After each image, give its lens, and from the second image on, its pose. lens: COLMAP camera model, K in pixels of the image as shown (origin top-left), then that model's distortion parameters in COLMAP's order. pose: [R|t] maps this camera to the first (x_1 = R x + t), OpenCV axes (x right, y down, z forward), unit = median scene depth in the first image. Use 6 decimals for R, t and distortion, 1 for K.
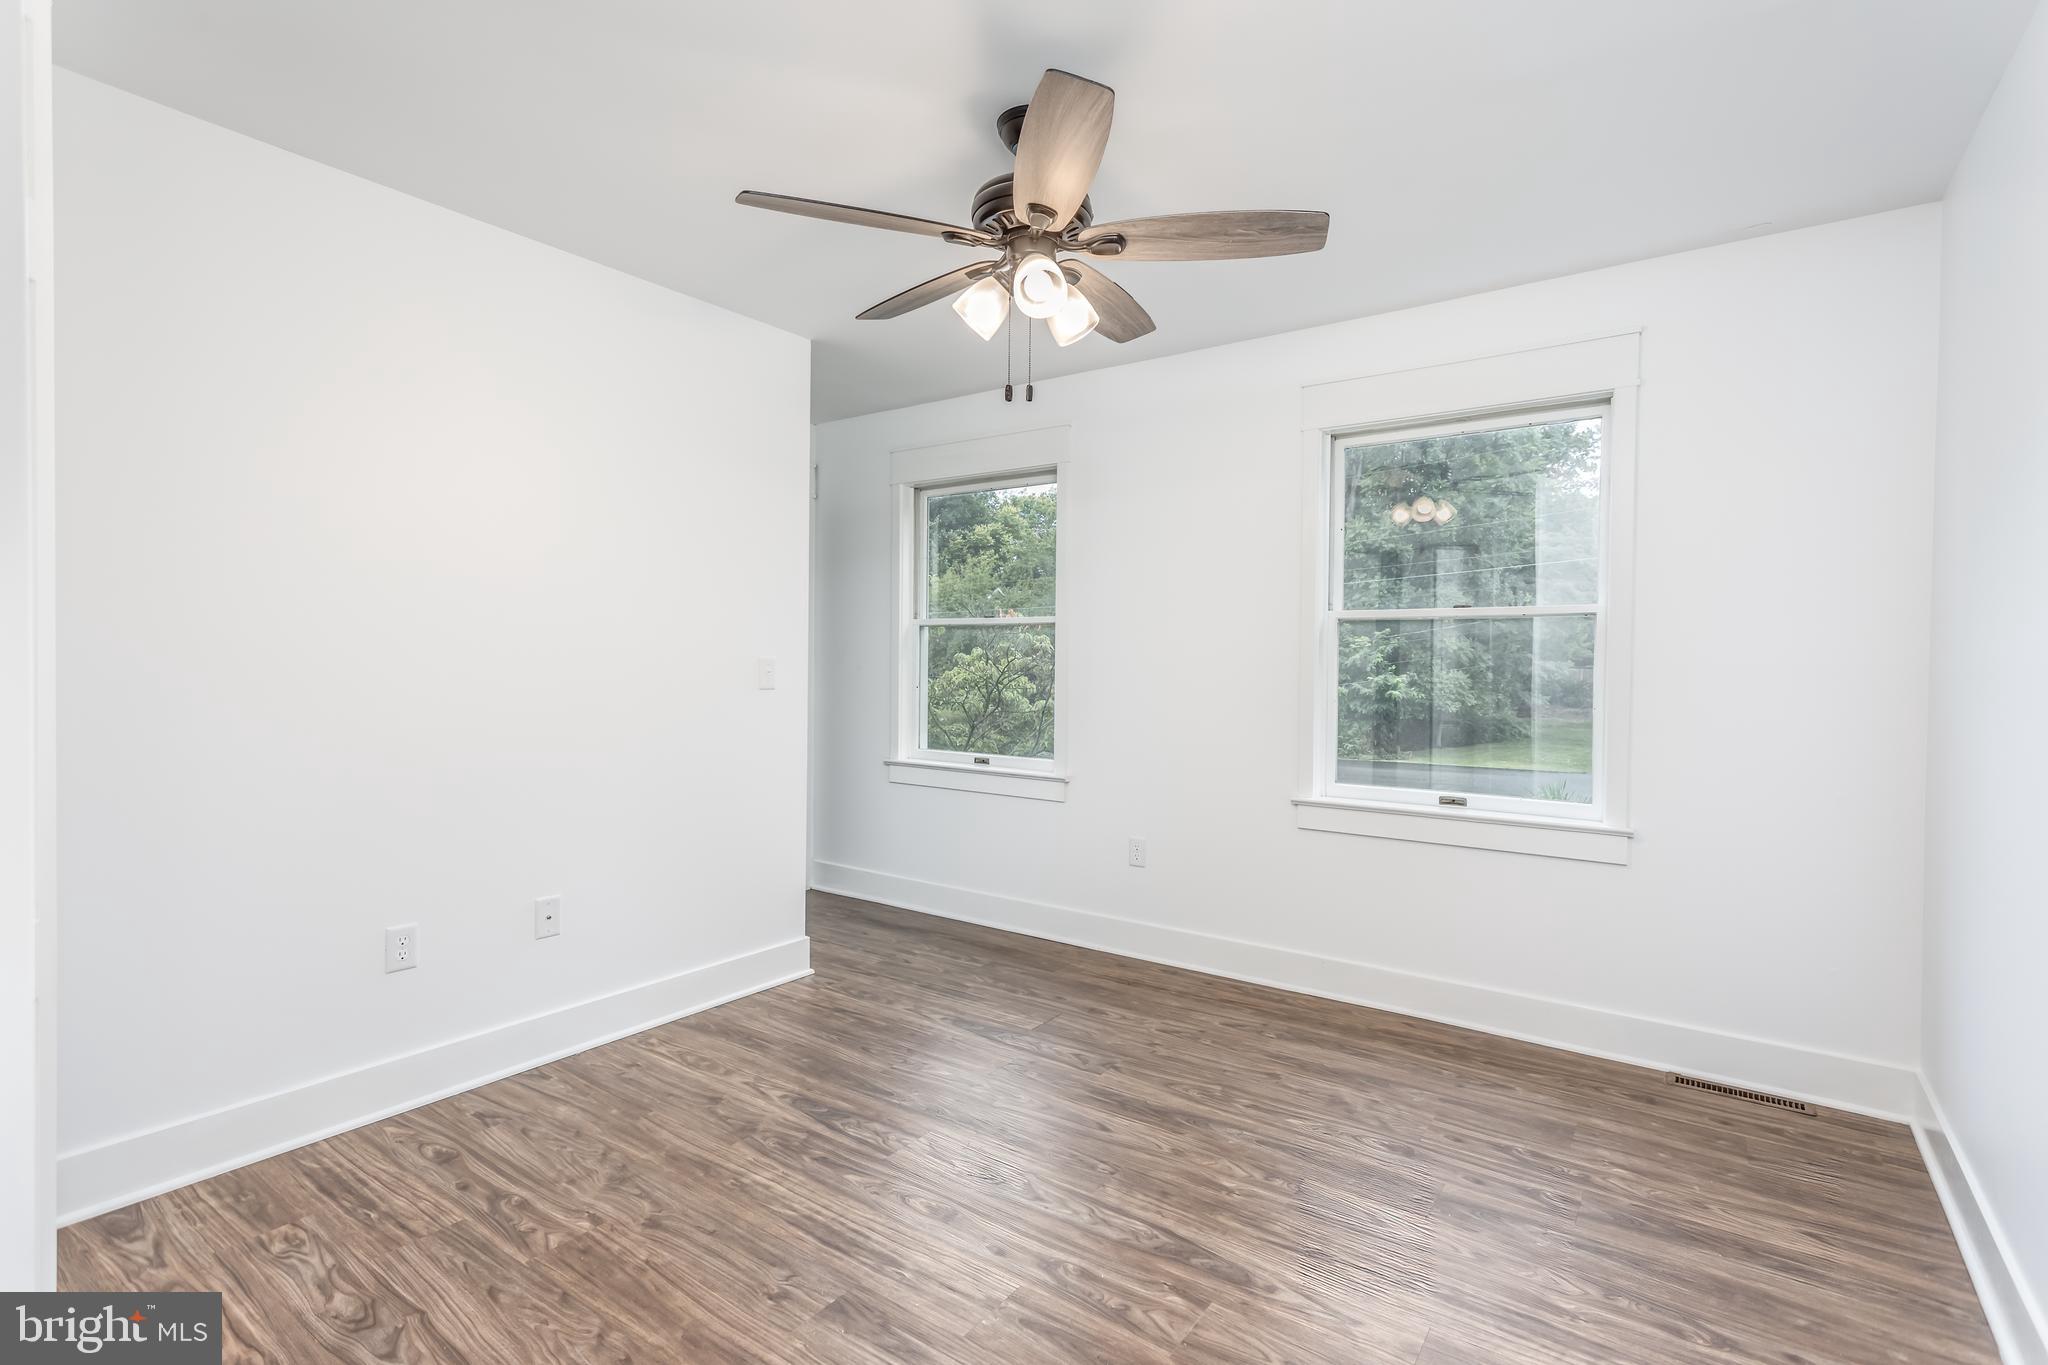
lens RADIAL K [[963.8, 0, 1027.1], [0, 963.8, 680.8], [0, 0, 1]] dist [0.008195, 0.000205]
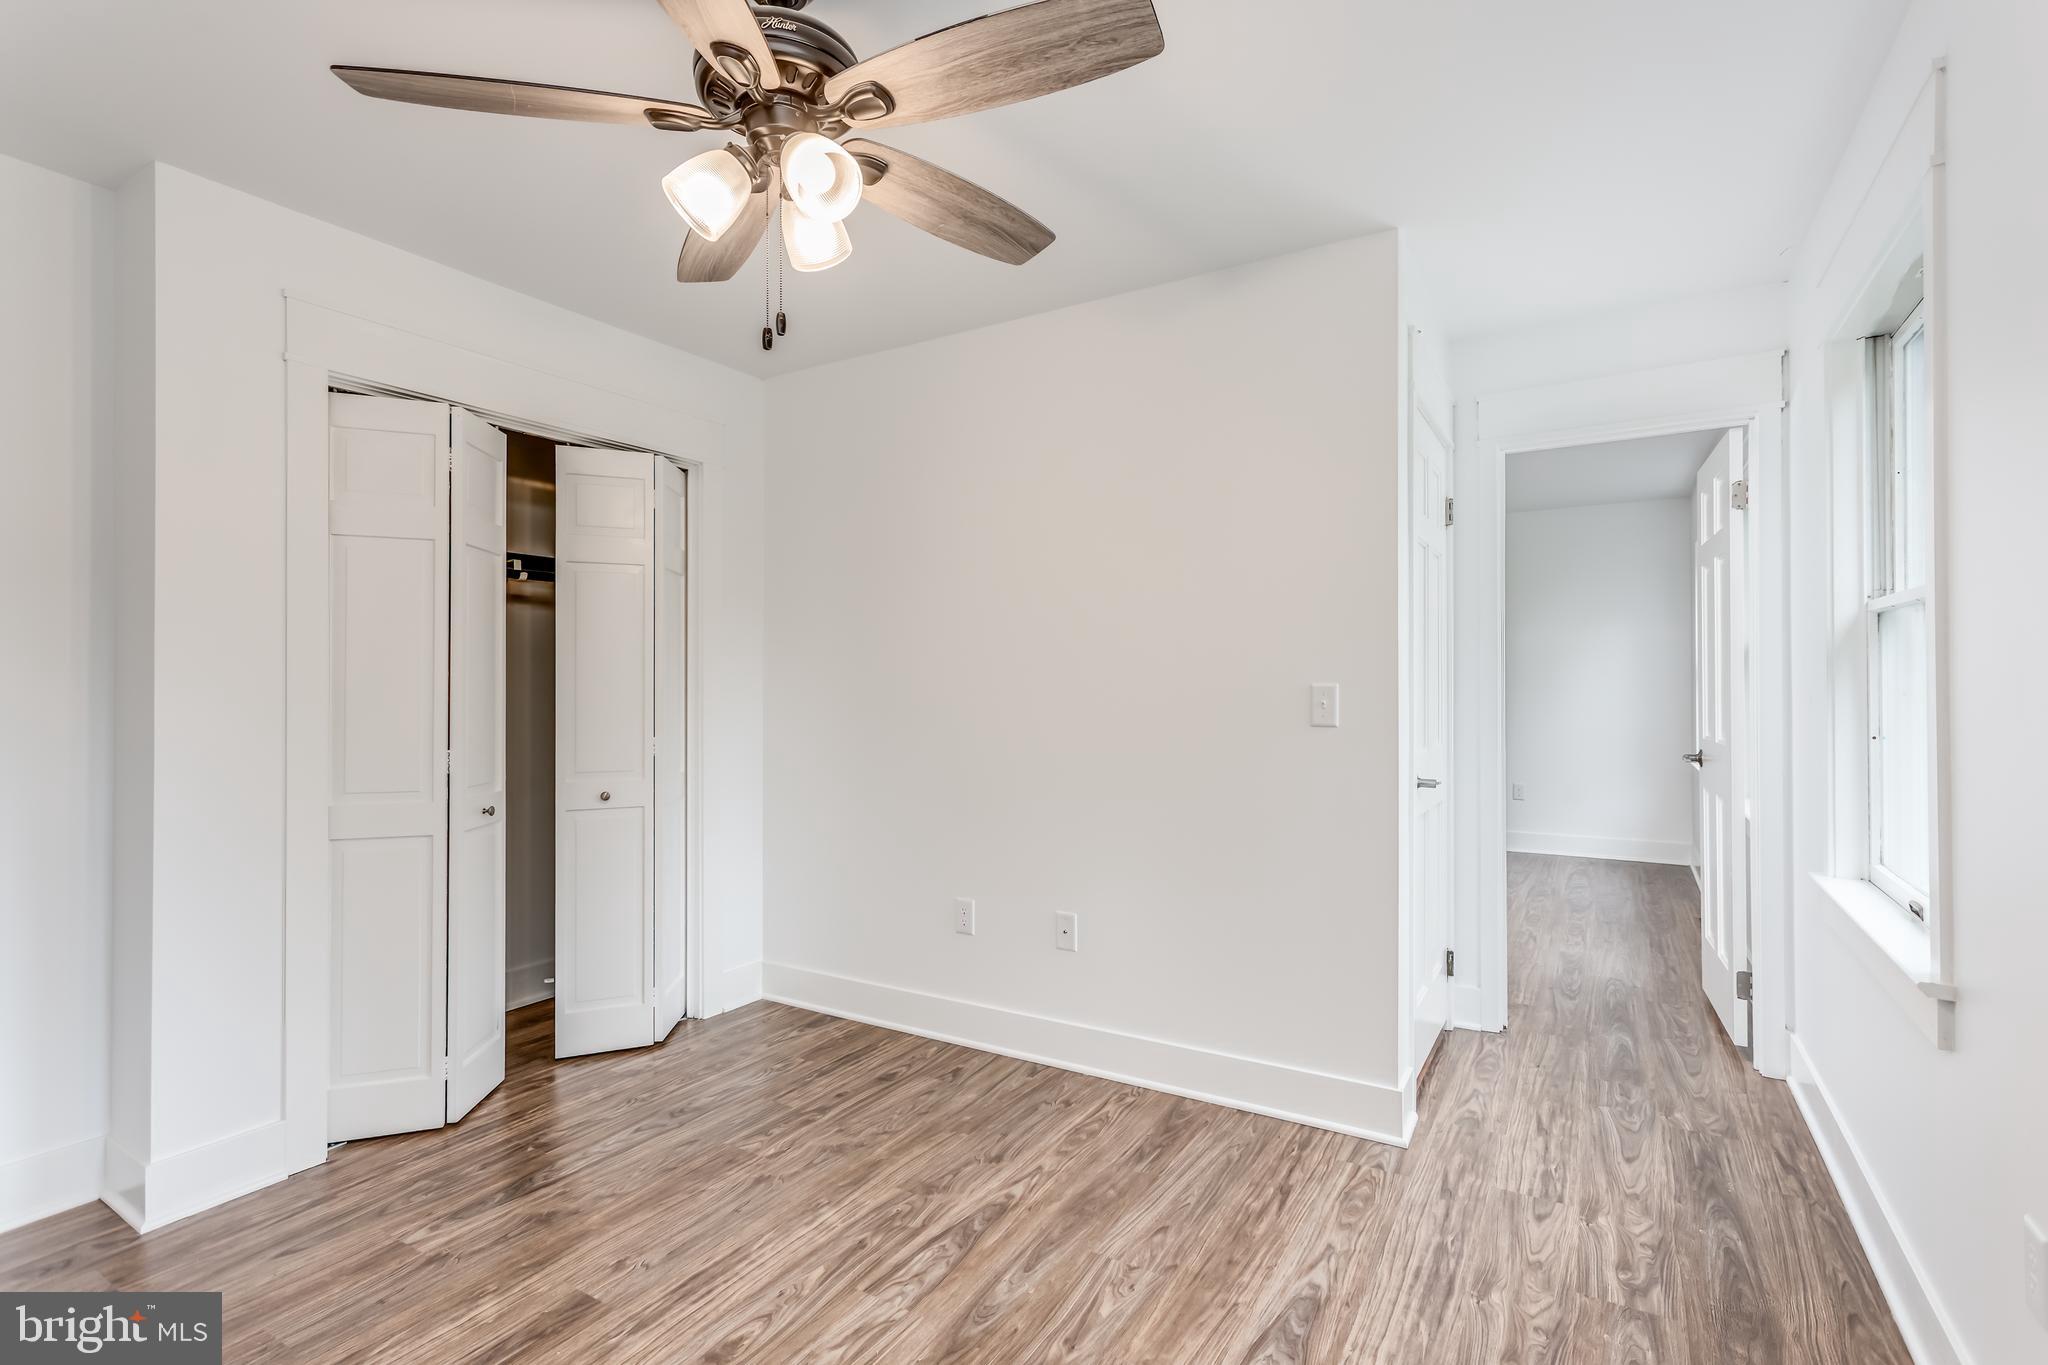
lens RADIAL K [[963.8, 0, 1025.4], [0, 963.8, 678.5], [0, 0, 1]] dist [0.008195, 0.000205]
pose [[0.076811, -0.016373, -0.996911, 0.646992], [-0.012545, 0.999770, -0.017386, -0.019736], [0.996967, 0.013842, 0.076588, 0.981419]]
